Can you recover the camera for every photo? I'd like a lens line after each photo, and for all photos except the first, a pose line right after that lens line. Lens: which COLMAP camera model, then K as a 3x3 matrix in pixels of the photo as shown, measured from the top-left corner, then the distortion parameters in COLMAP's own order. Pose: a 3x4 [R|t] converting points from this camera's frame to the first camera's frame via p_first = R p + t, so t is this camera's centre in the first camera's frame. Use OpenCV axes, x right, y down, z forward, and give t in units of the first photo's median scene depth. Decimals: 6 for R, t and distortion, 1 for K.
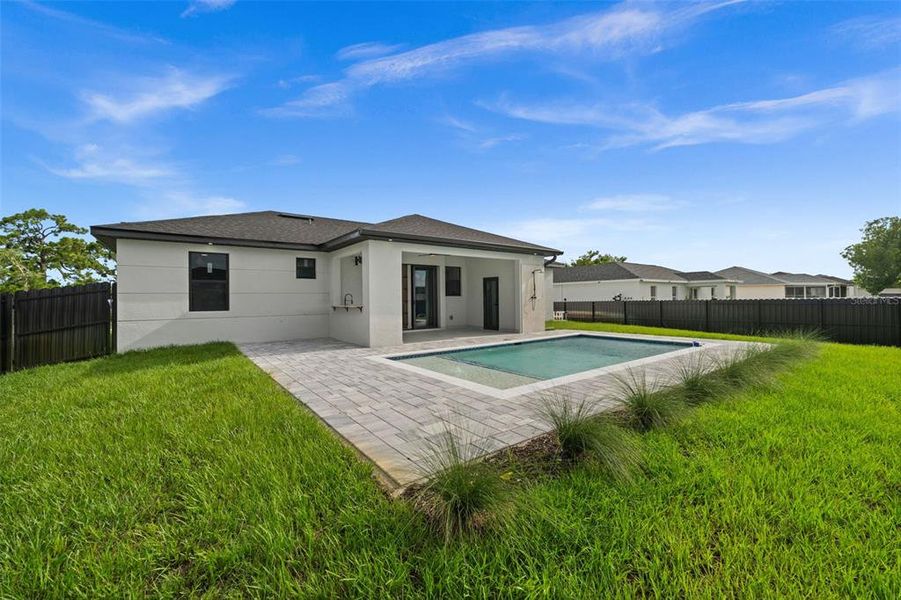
lens RADIAL K [[358.3, 0, 451.2], [0, 358.3, 299.7], [0, 0, 1]] dist [-0.000724, -0.000009]
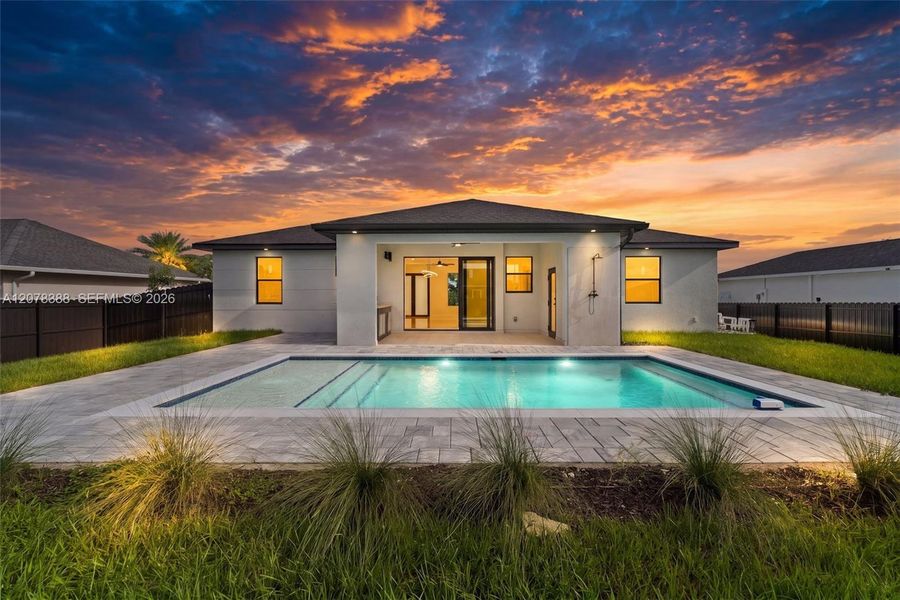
lens RADIAL K [[357.9, 0, 450.7], [0, 357.9, 299.7], [0, 0, 1]] dist [-0.000724, -0.000009]
pose [[0.794096, 0.015511, -0.607594, 0.382445], [-0.009289, 0.999867, 0.013384, -0.003947], [0.607721, -0.004984, 0.794135, 0.265752]]
